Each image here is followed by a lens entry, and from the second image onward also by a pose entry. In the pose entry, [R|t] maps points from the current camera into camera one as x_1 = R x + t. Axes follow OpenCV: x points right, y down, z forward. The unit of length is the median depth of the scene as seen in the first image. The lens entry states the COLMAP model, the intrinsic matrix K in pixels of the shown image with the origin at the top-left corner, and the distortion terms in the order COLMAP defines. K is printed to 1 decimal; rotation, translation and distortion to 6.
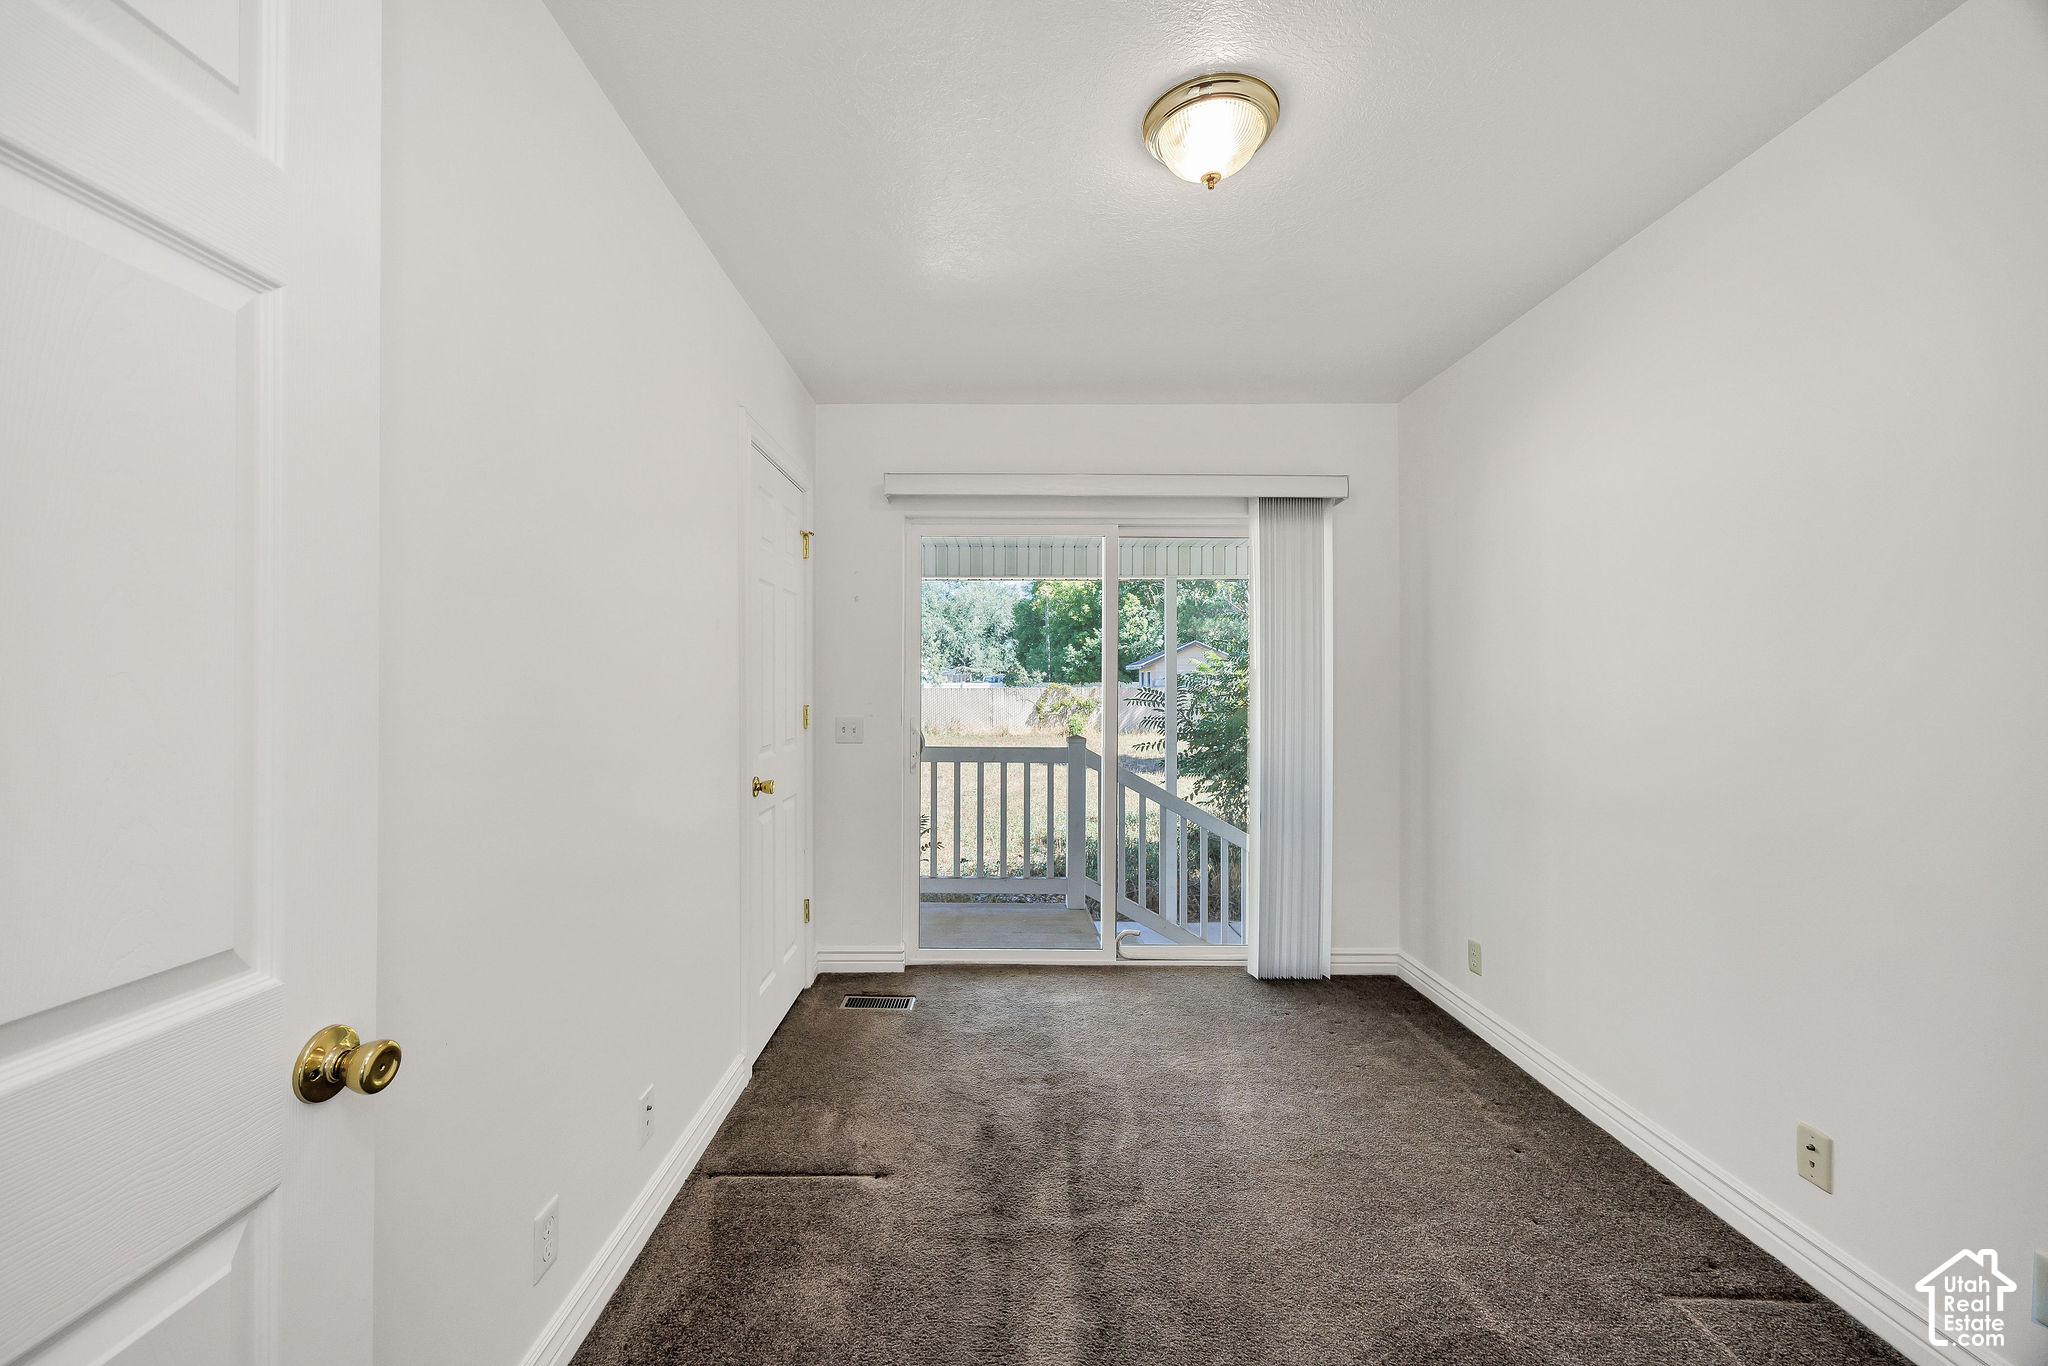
lens RADIAL K [[799.0, 0, 1024.0], [0, 799.0, 683.0], [0, 0, 1]] dist [-0.000292, -0.000151]
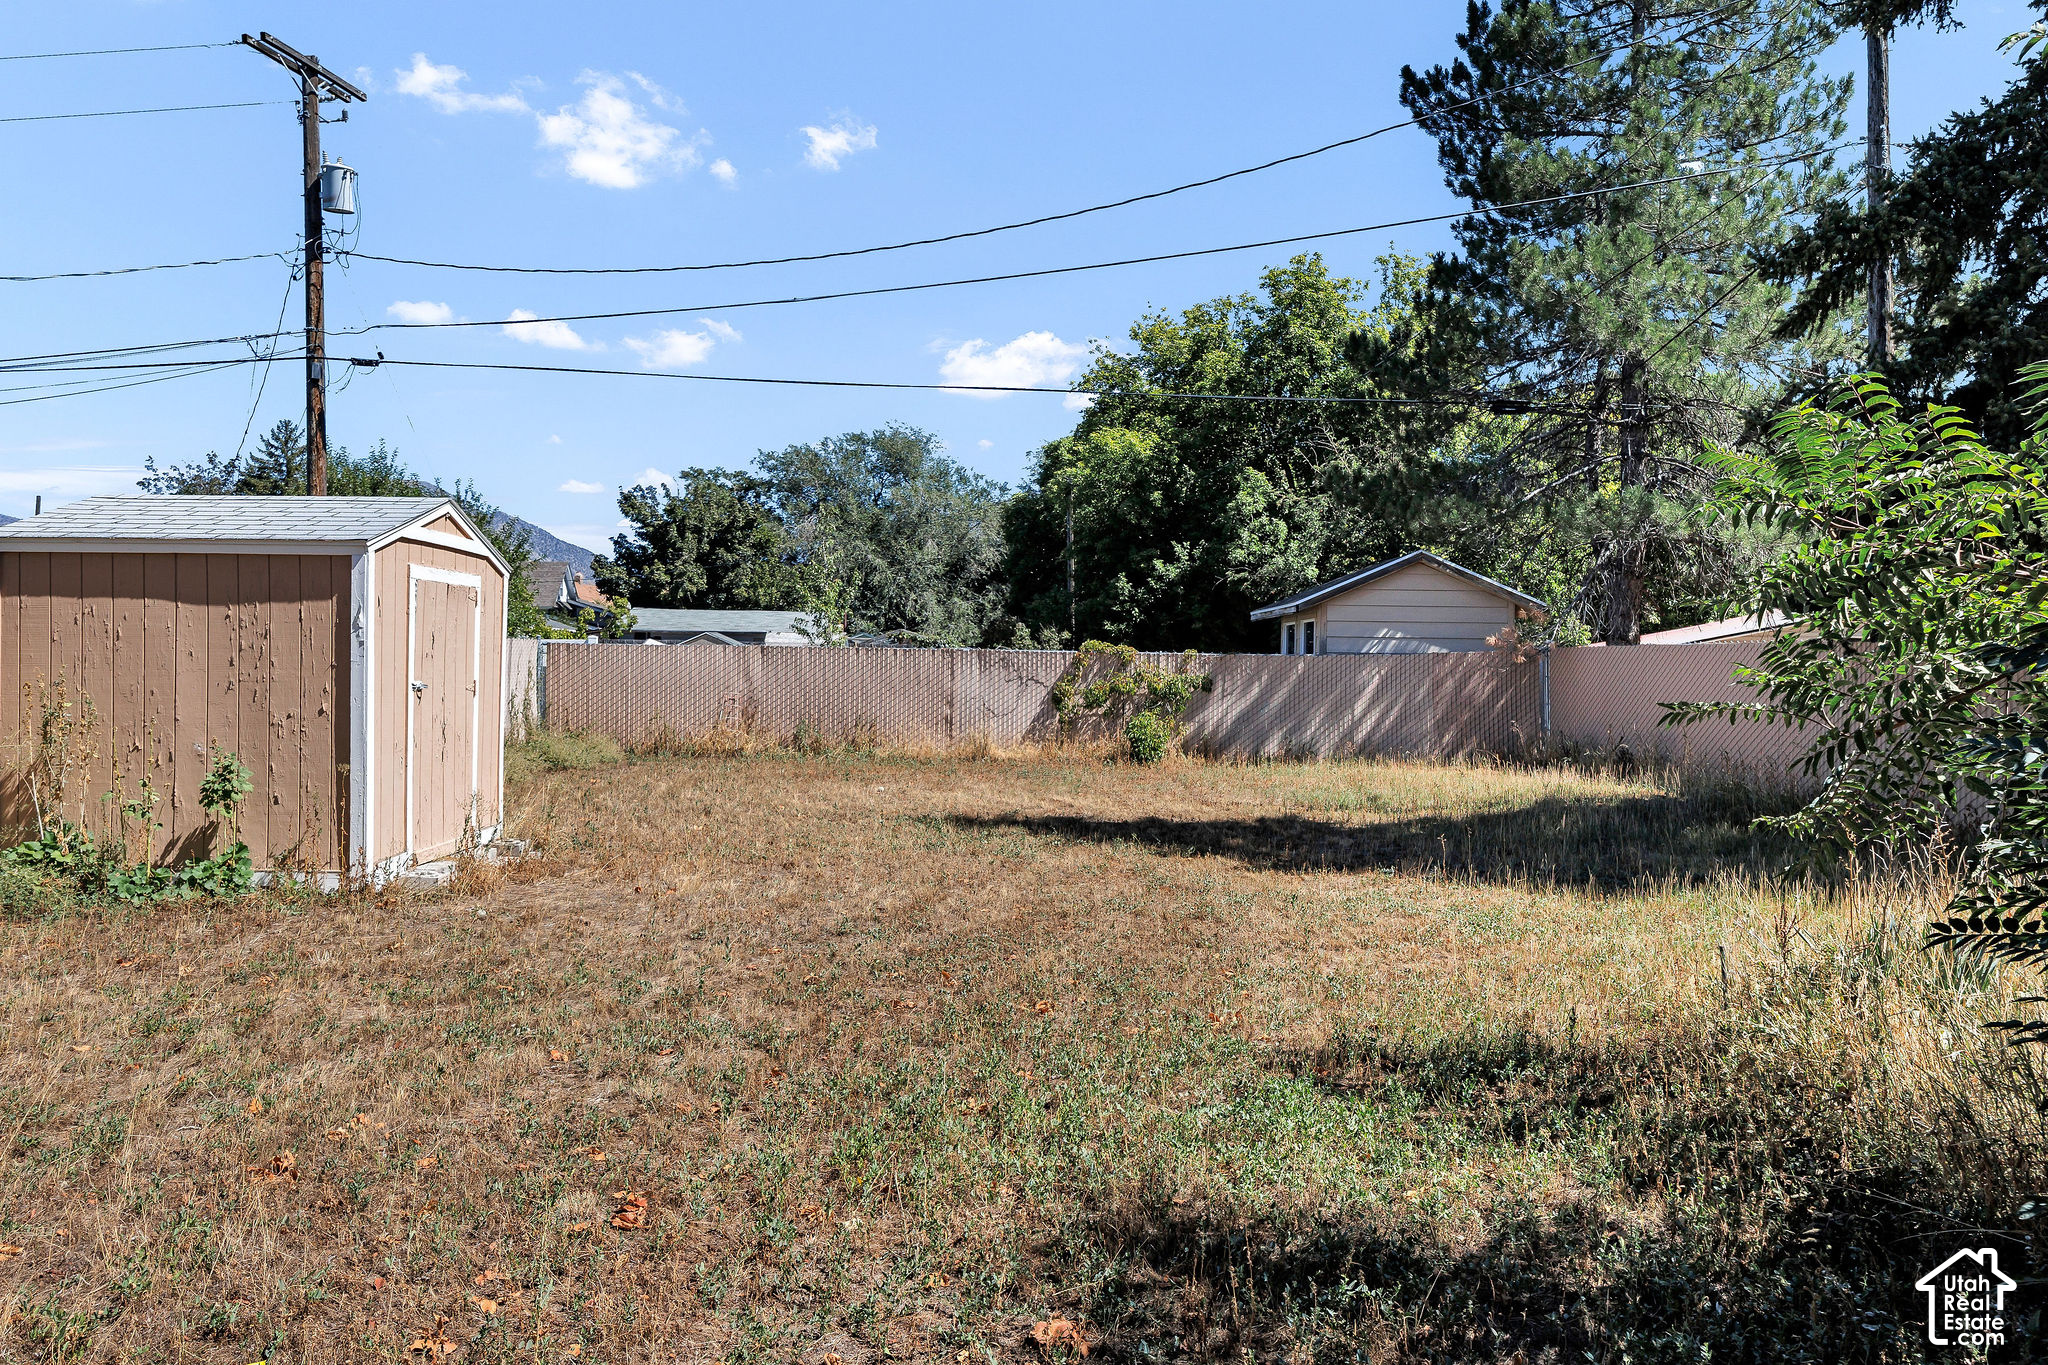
lens RADIAL K [[1319.9, 0, 1024.0], [0, 1319.9, 682.5], [0, 0, 1]] dist [0.000143, -0.000006]
pose [[0.999826, 0.017628, 0.006120, -0.003480], [-0.017617, 0.999843, -0.001985, 0.018669], [-0.006154, 0.001877, 0.999979, 0.216668]]
